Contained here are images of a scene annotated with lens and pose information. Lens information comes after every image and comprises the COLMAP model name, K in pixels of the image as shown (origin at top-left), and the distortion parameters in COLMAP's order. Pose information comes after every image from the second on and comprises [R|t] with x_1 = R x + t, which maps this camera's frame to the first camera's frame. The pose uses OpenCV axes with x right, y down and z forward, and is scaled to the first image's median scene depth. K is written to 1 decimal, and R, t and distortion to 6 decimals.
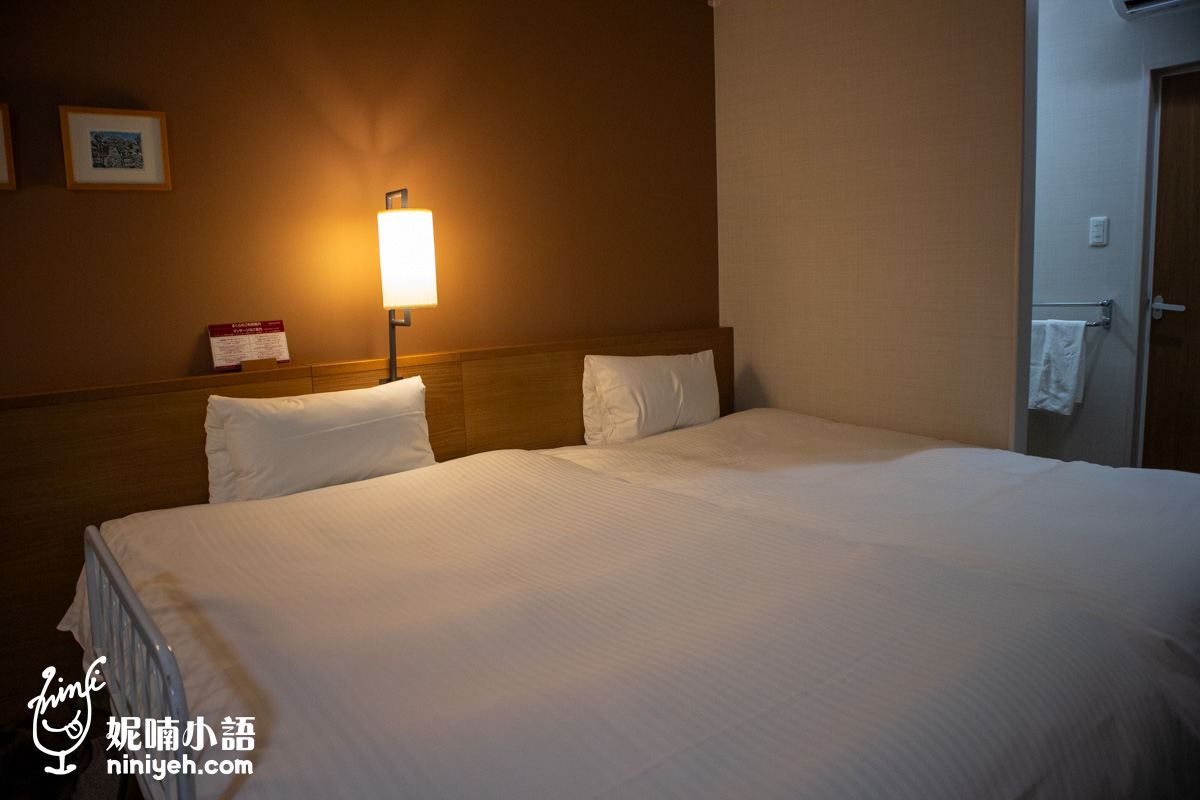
lens RADIAL K [[818.7, 0, 597.6], [0, 818.7, 391.3], [0, 0, 1]] dist [-0.084107, 0.041933]
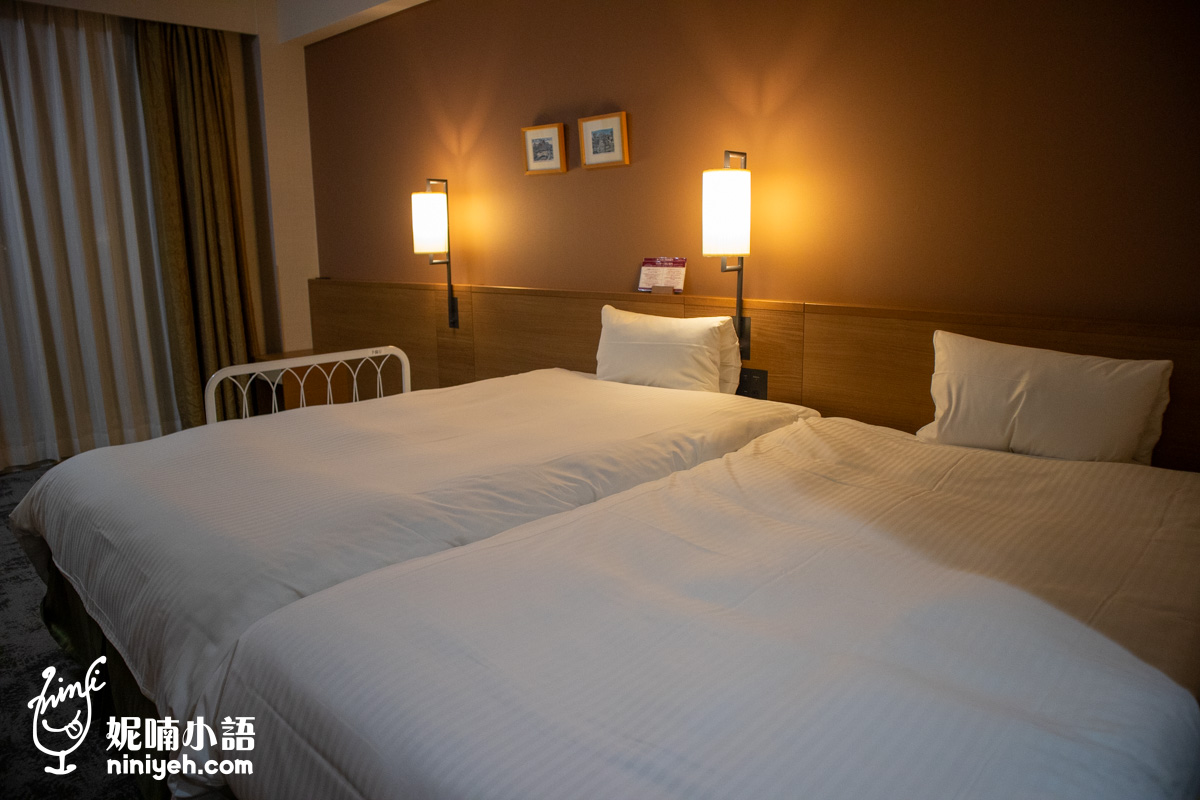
lens RADIAL K [[818.7, 0, 566.7], [0, 818.7, 380.0], [0, 0, 1]] dist [-0.084107, 0.041933]
pose [[0.137147, 0.211009, -0.967815, 0.923967], [-0.125490, 0.972876, 0.194330, -0.133594], [0.982570, 0.094800, 0.159906, 0.644853]]
